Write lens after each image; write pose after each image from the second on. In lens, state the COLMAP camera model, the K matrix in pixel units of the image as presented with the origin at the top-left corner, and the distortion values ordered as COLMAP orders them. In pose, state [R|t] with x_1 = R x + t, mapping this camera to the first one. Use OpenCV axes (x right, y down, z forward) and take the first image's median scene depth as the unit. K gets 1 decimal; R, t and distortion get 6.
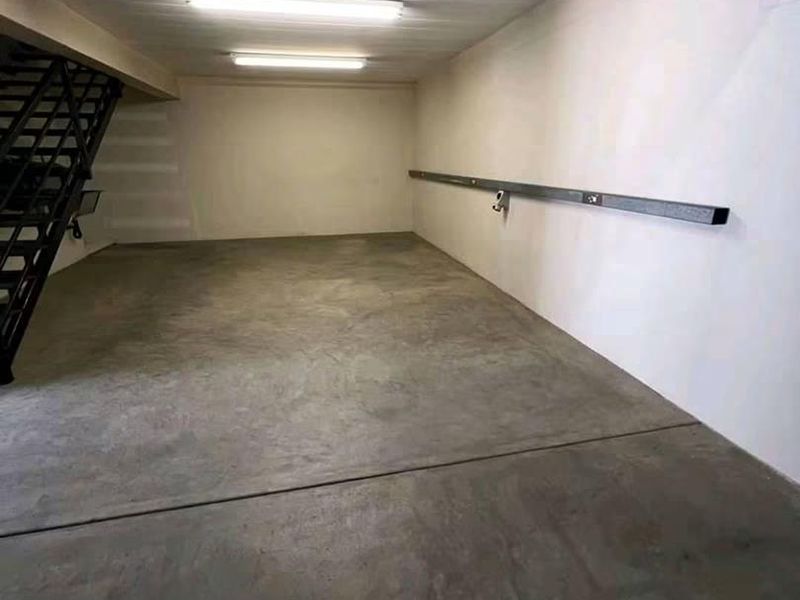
lens RADIAL K [[421.2, 0, 400.0], [0, 421.2, 300.0], [0, 0, 1]] dist [0.001223, 0.000372]
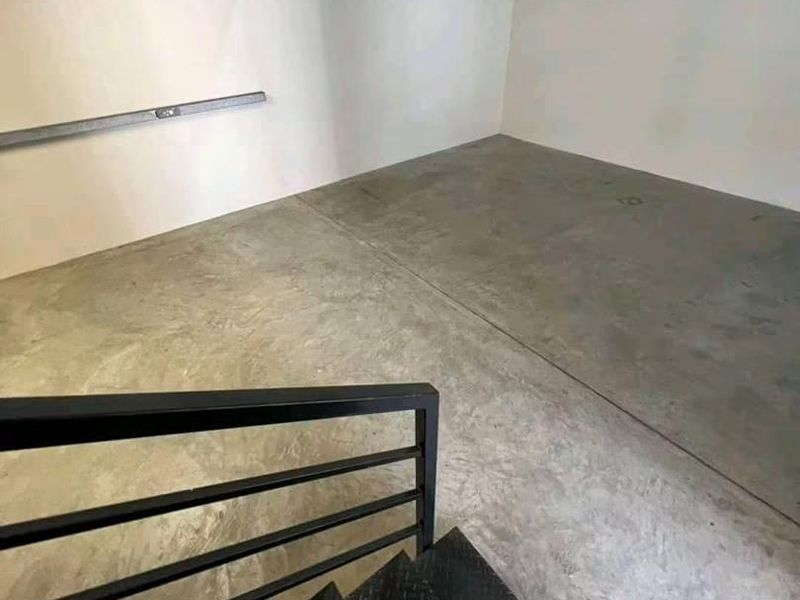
lens RADIAL K [[421.2, 0, 400.0], [0, 421.2, 300.0], [0, 0, 1]] dist [0.001223, 0.000372]
pose [[-0.422644, -0.520310, 0.742058, -1.255549], [0.328311, 0.675269, 0.660472, -0.535847], [-0.844739, 0.522770, -0.114575, 0.958966]]
